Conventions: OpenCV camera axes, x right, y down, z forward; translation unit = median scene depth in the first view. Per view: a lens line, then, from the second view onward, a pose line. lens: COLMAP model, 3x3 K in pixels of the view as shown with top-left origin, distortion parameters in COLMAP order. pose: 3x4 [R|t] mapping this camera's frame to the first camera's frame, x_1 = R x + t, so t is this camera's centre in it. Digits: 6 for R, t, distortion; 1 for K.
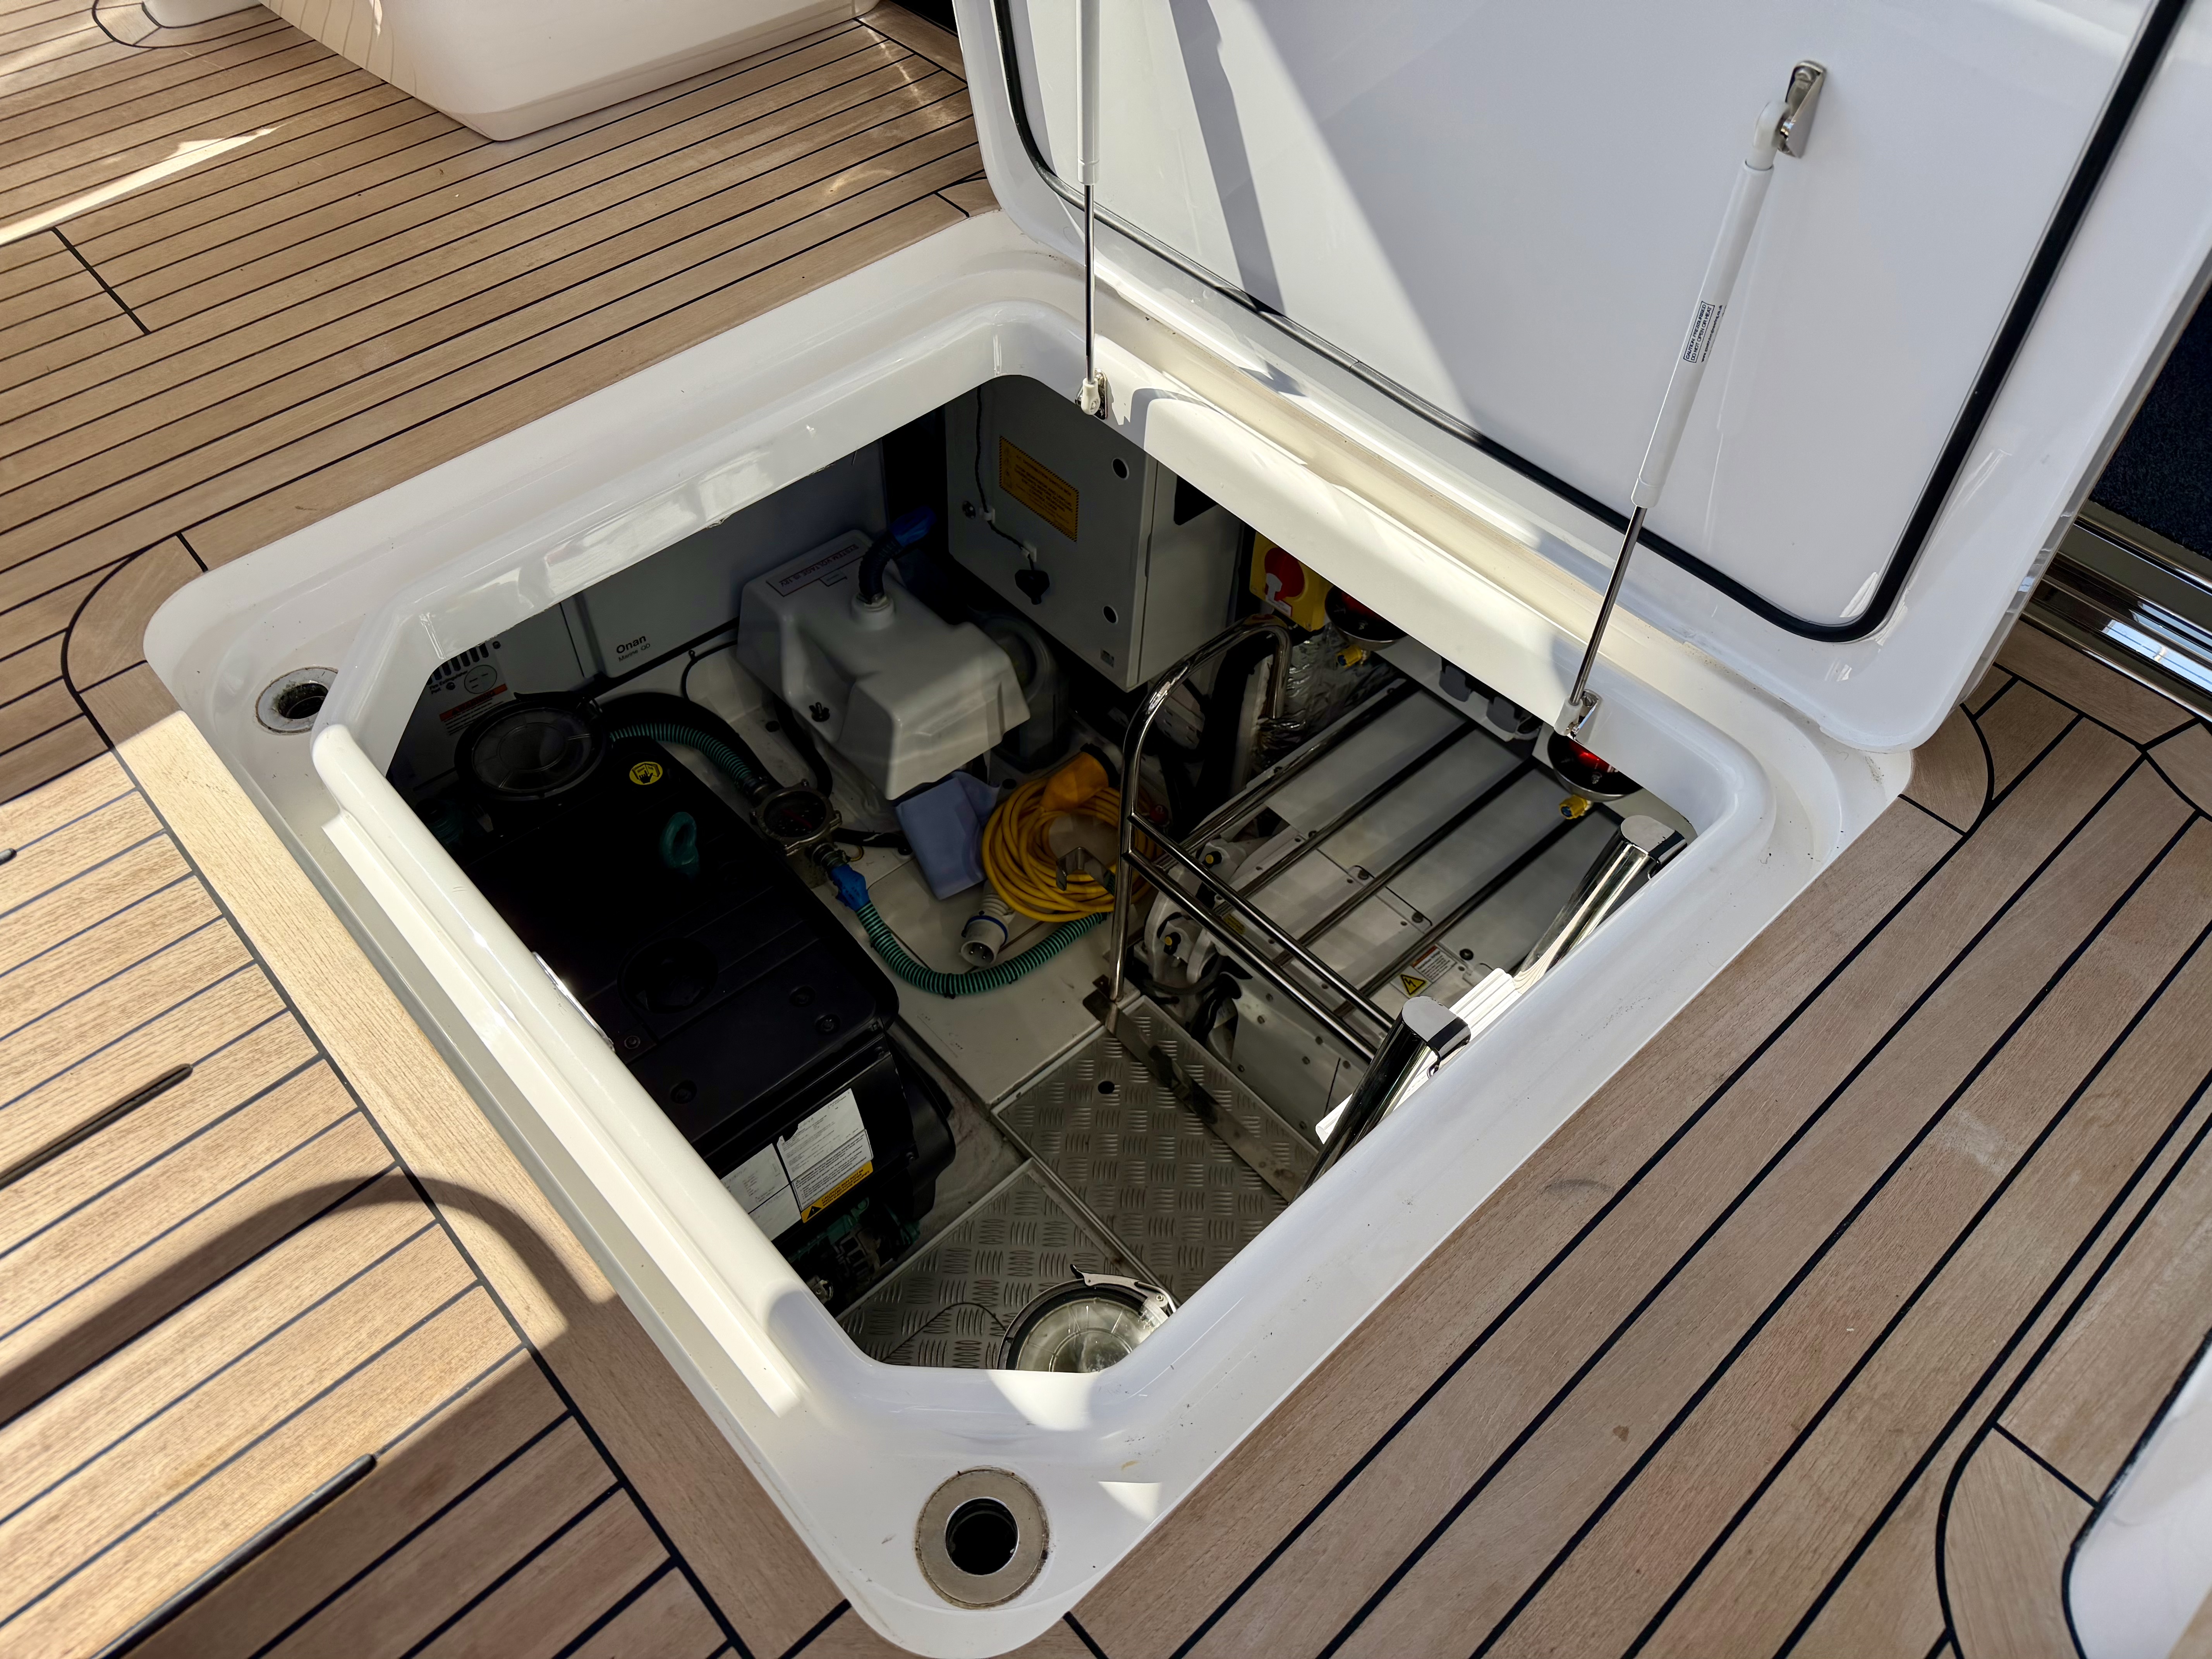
lens RADIAL K [[1558.8, 0, 1106.0], [0, 1558.8, 829.5], [0, 0, 1]] dist [0.001543, 0.000753]
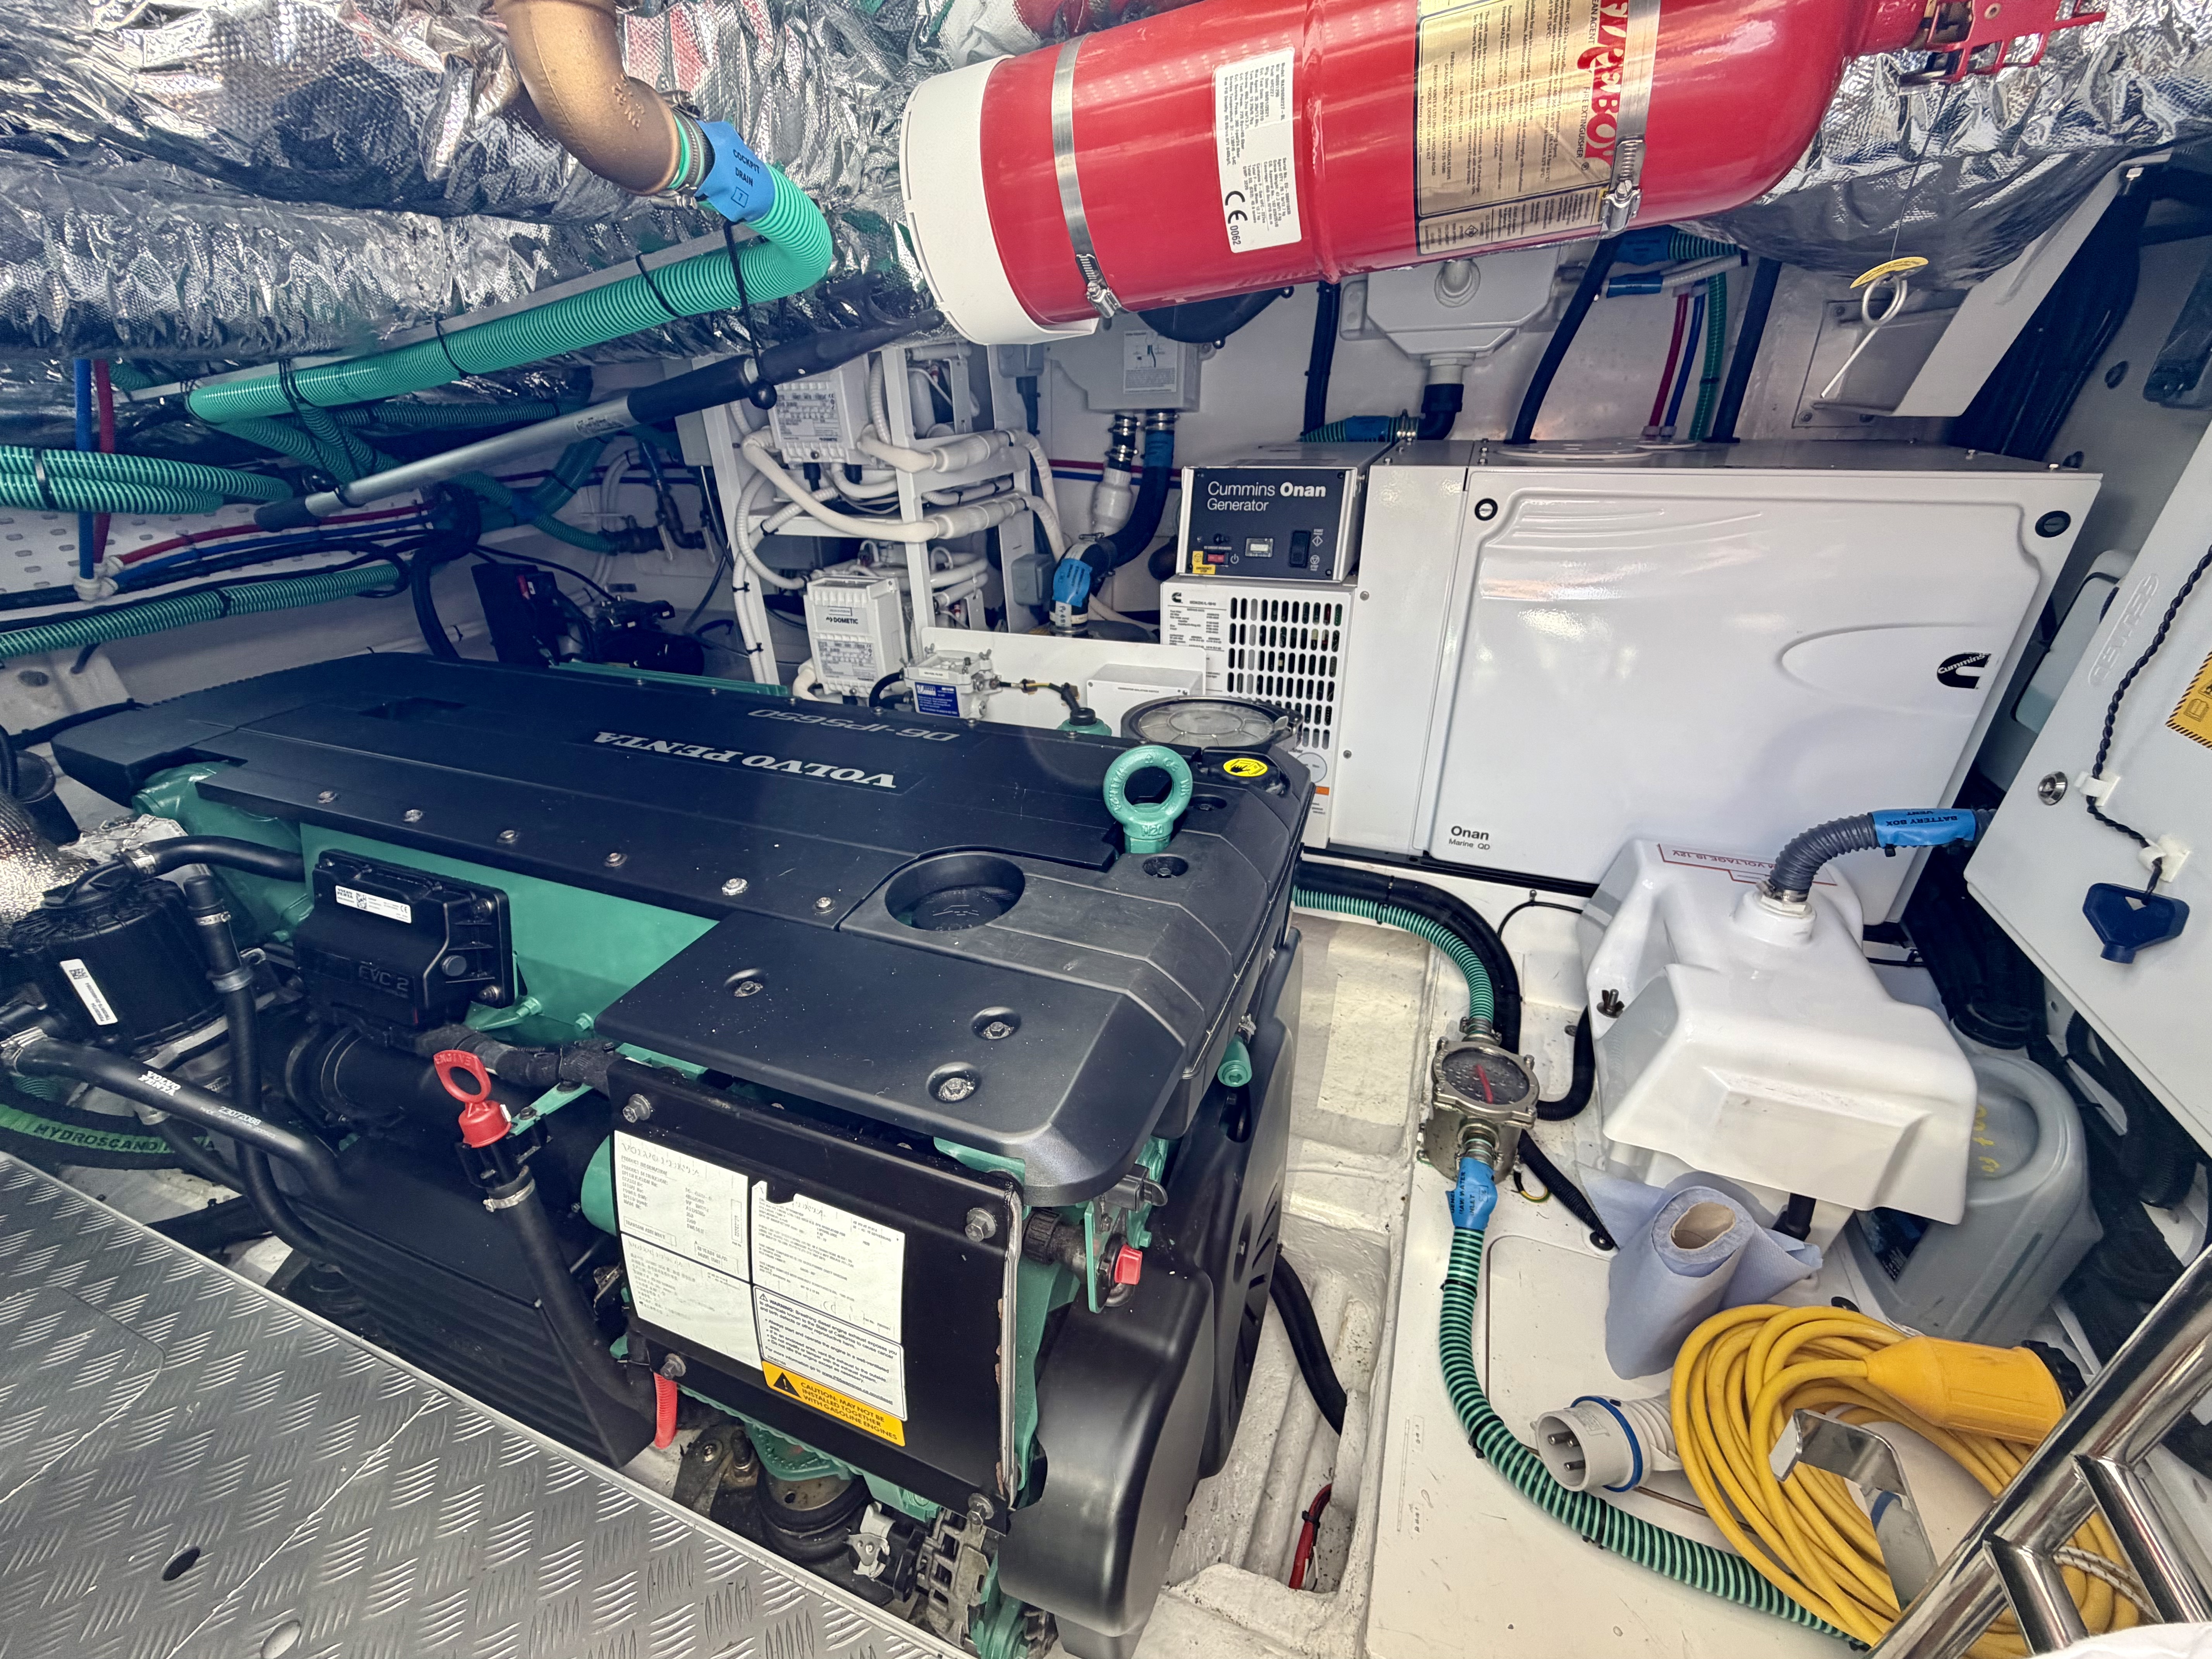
lens RADIAL K [[884.8, 0, 1098.9], [0, 884.8, 829.5], [0, 0, 1]] dist [-0.000875, -0.000618]
pose [[0.438651, 0.377430, -0.815556, 0.021731], [-0.662792, 0.748737, -0.009979, 0.029209], [0.606870, 0.544922, 0.578592, 0.587410]]
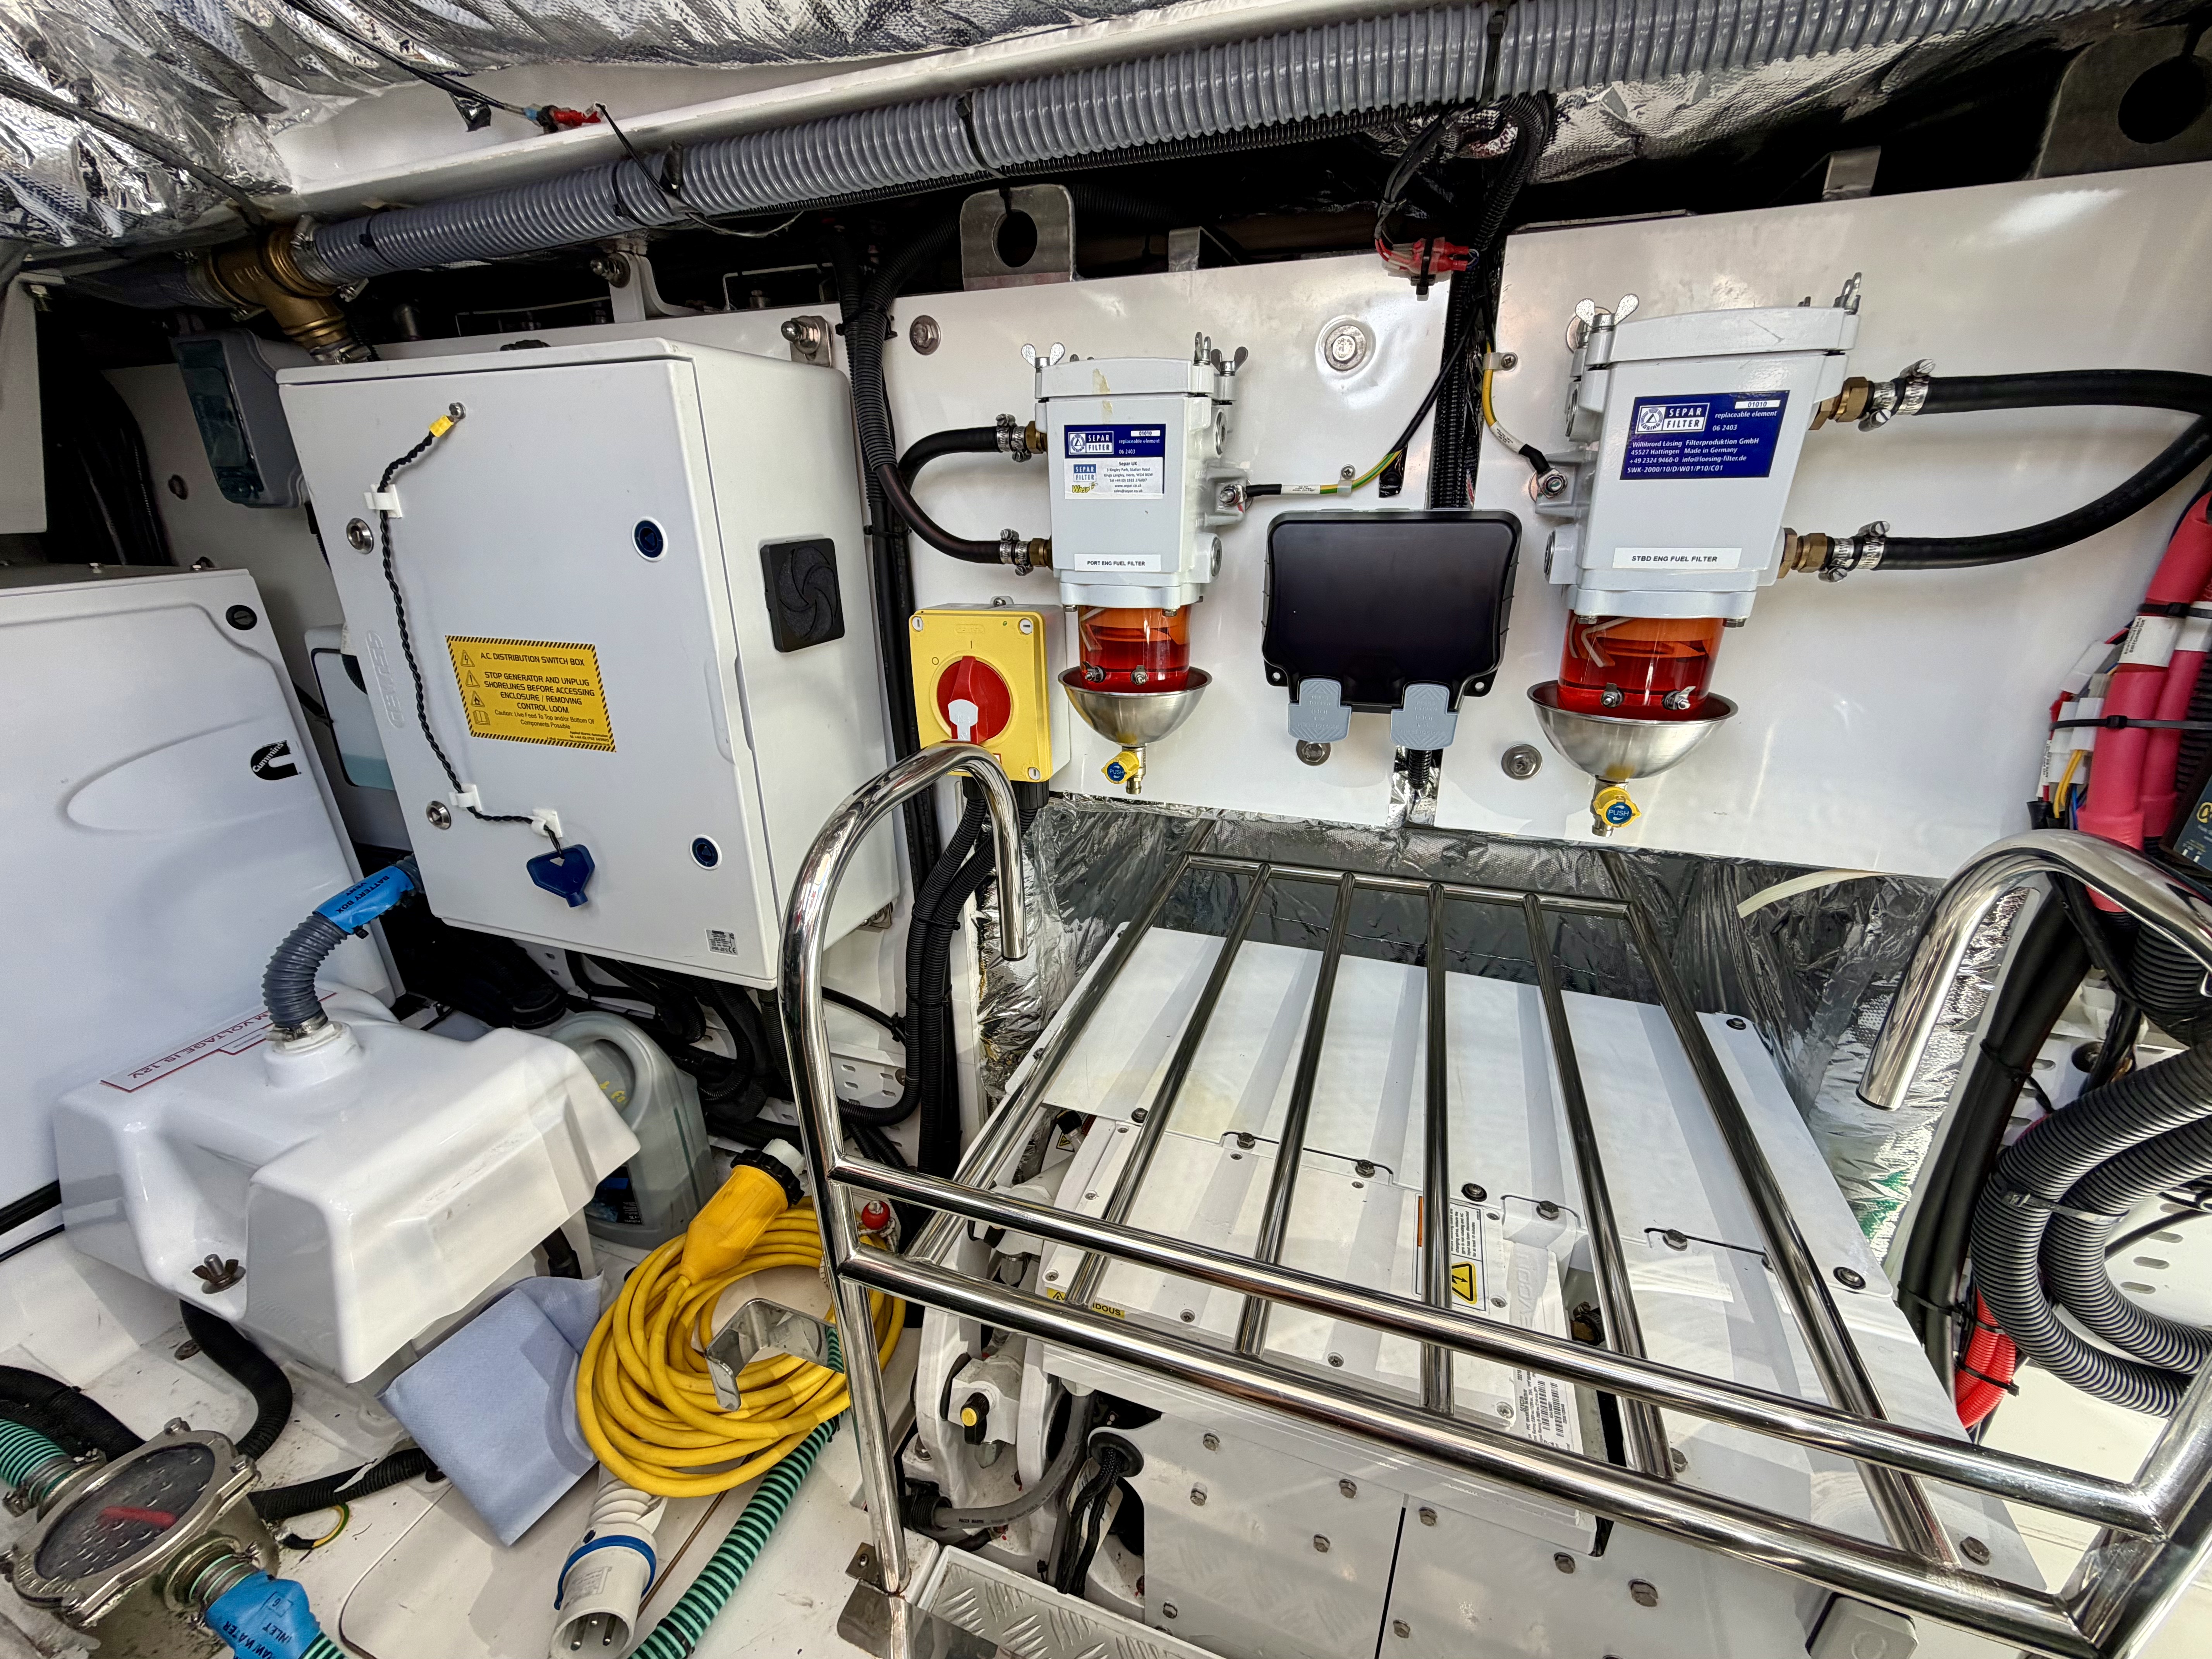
lens RADIAL K [[884.8, 0, 1098.9], [0, 884.8, 829.5], [0, 0, 1]] dist [-0.000875, -0.000618]
pose [[0.885222, -0.217417, 0.411233, -0.001290], [0.383119, 0.842157, -0.379461, 0.032234], [-0.263821, 0.493459, 0.828793, 0.602491]]
